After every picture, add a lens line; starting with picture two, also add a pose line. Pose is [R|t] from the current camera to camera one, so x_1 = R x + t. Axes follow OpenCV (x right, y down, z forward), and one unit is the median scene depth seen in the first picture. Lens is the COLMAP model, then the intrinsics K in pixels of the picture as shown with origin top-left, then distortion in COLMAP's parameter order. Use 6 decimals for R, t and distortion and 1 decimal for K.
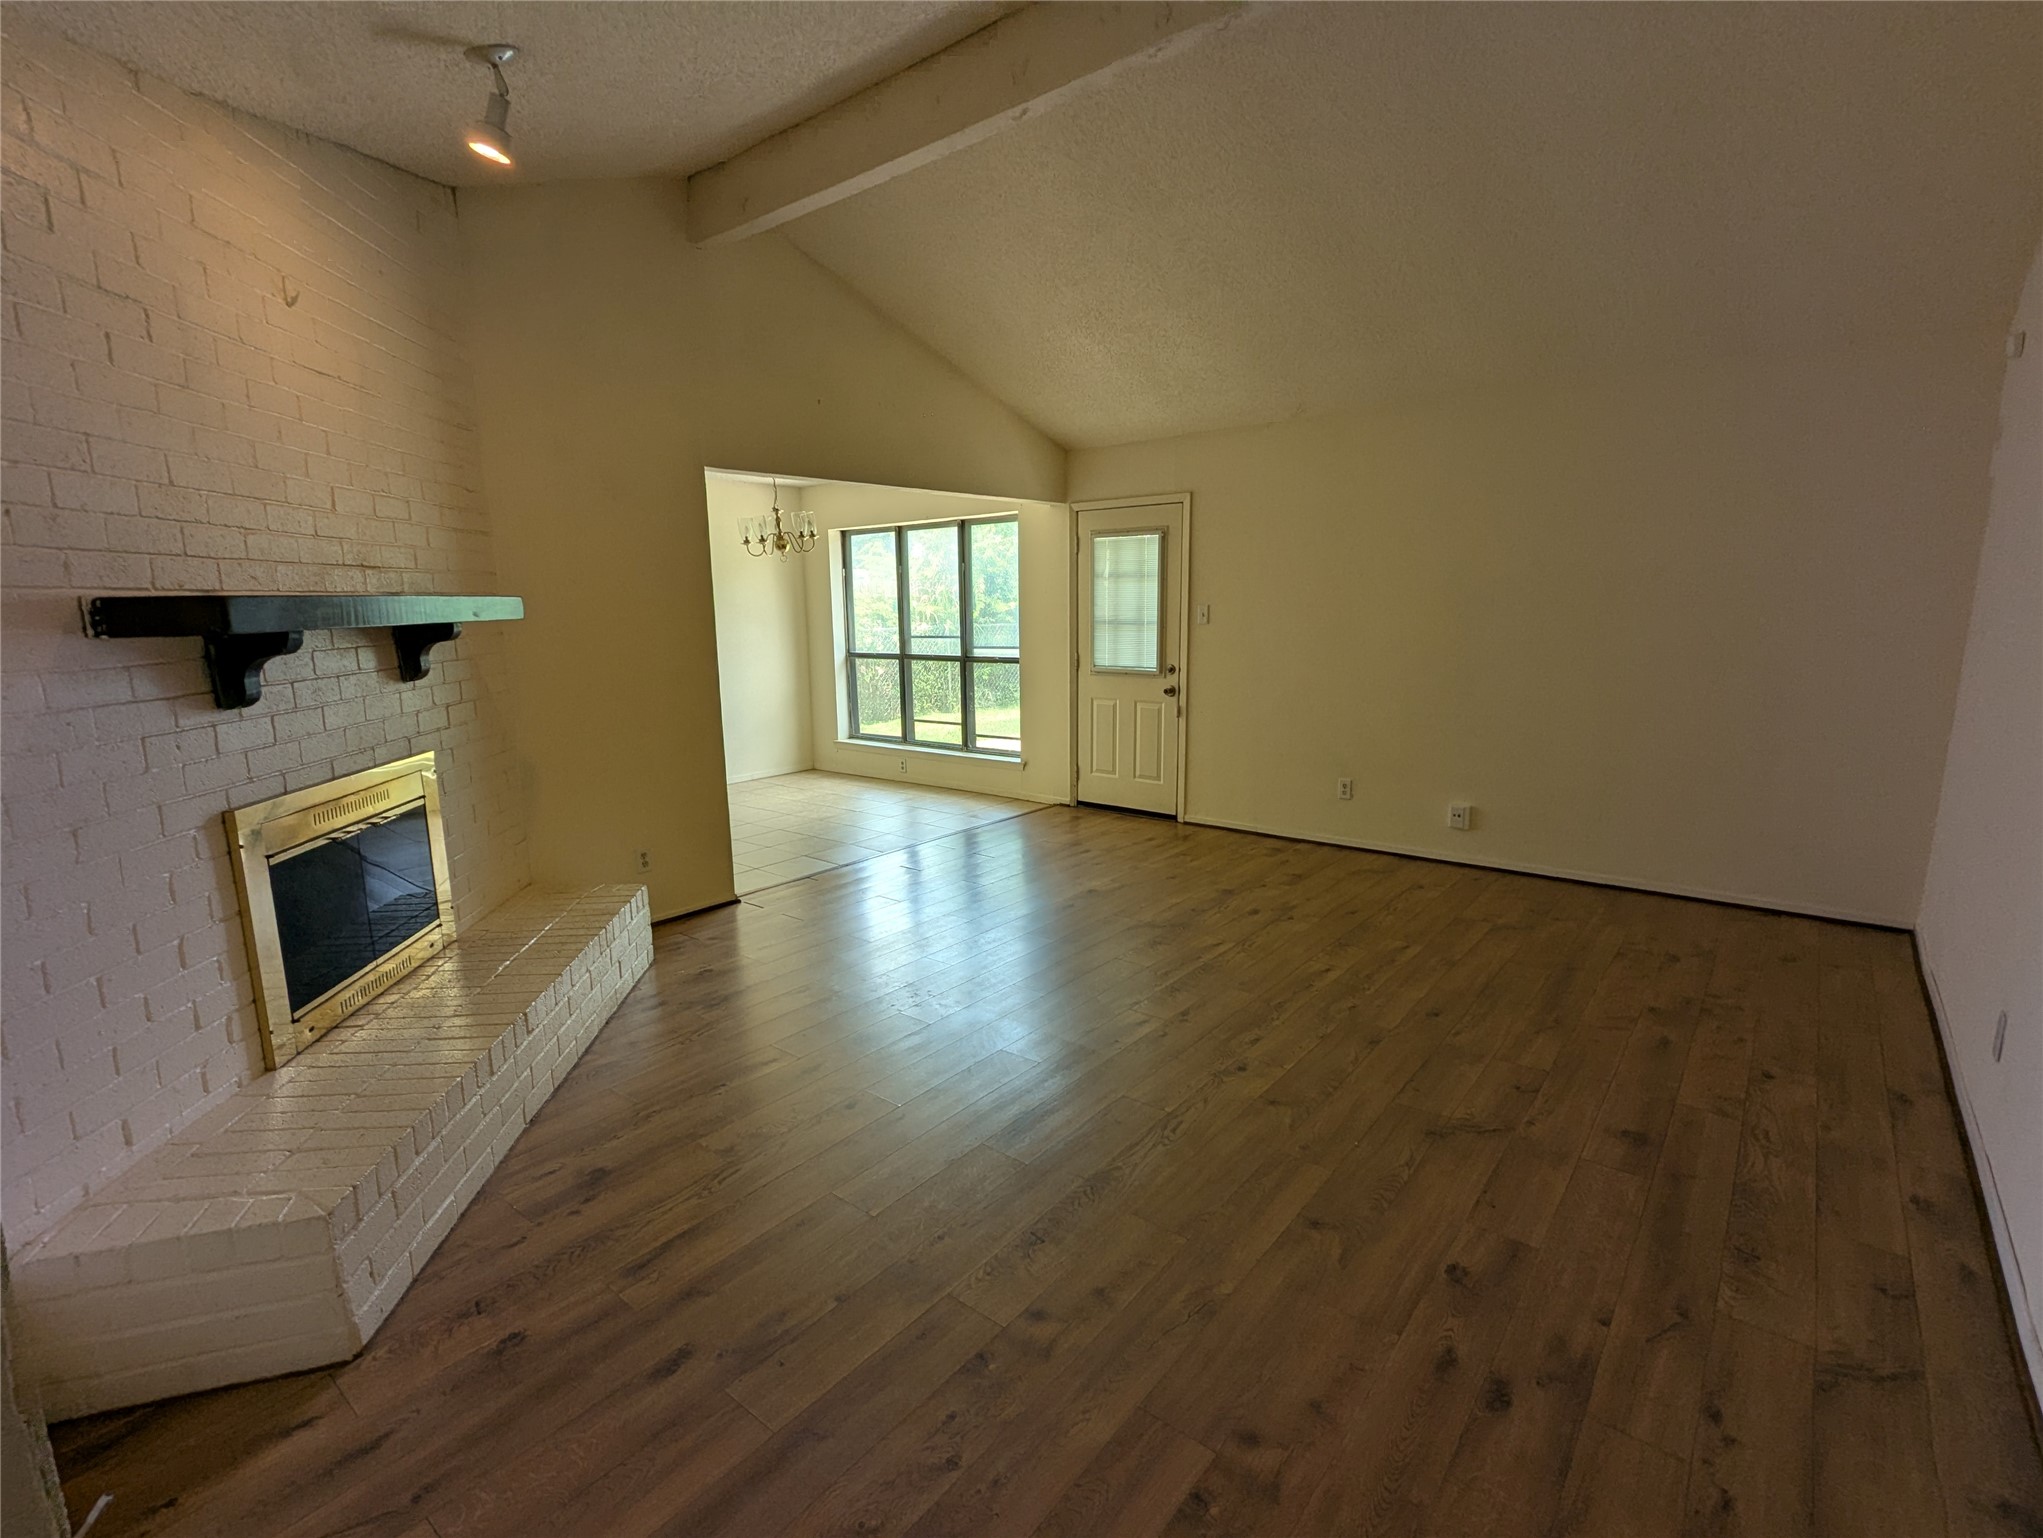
lens RADIAL K [[966.6, 0, 1016.0], [0, 966.6, 775.5], [0, 0, 1]] dist [-0.001906, 0.000036]
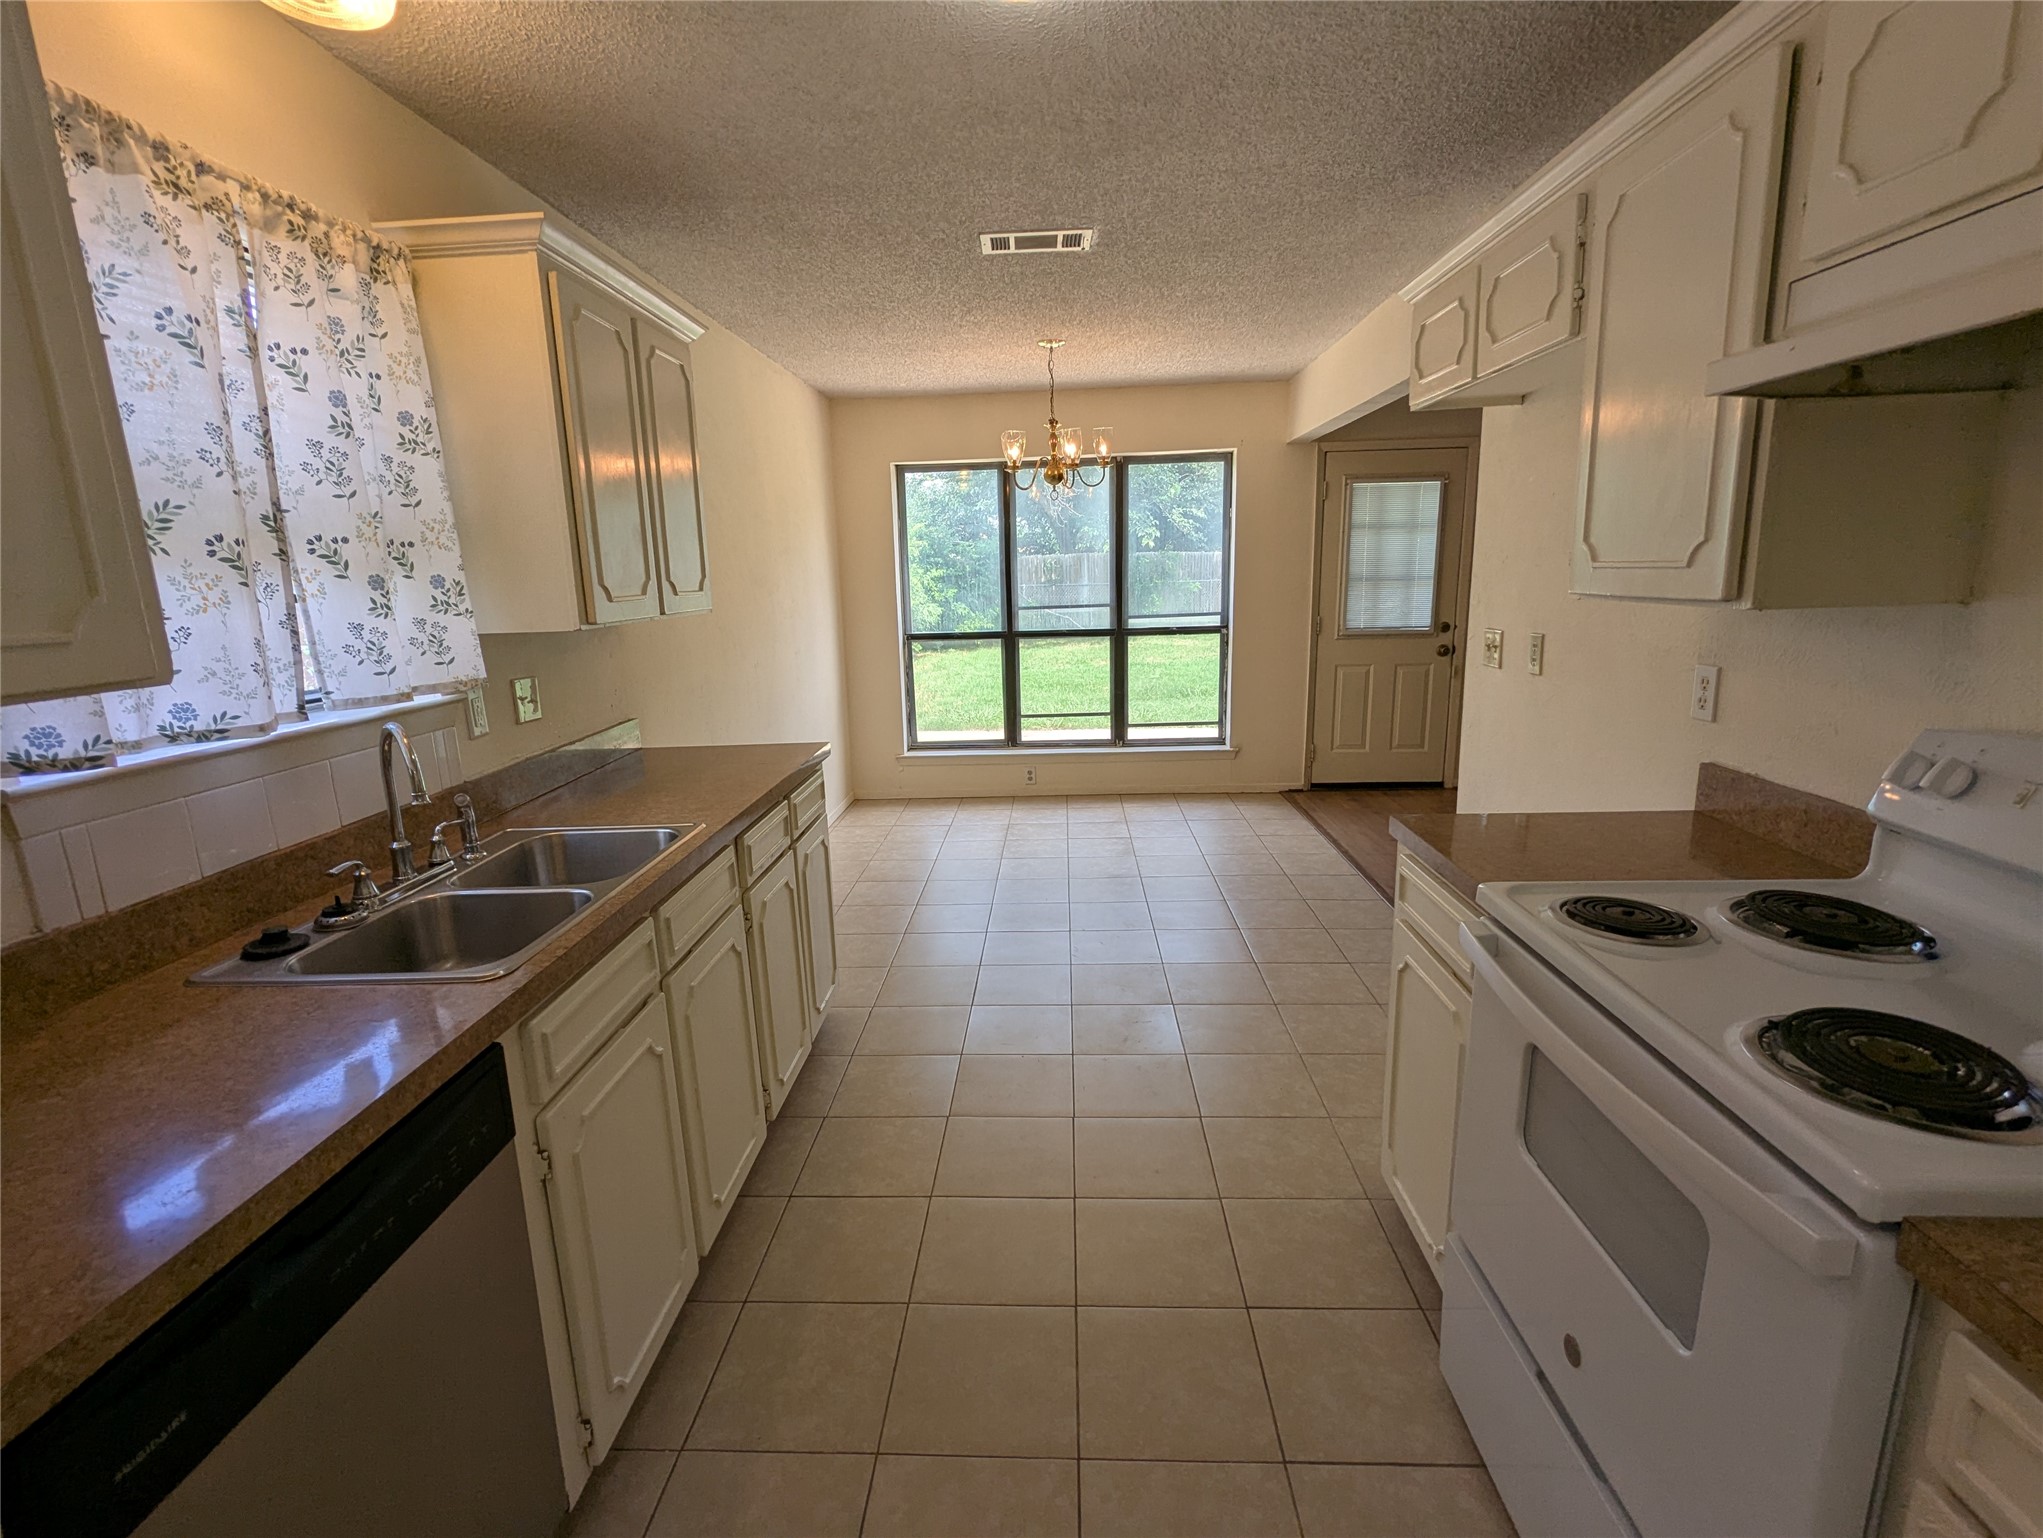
lens RADIAL K [[966.6, 0, 1019.1], [0, 966.6, 765.1], [0, 0, 1]] dist [-0.001906, 0.000036]
pose [[0.800607, -0.125743, 0.585848, -0.693976], [0.121992, 0.991460, 0.046090, -0.066748], [-0.586641, 0.034568, 0.809109, 0.461882]]
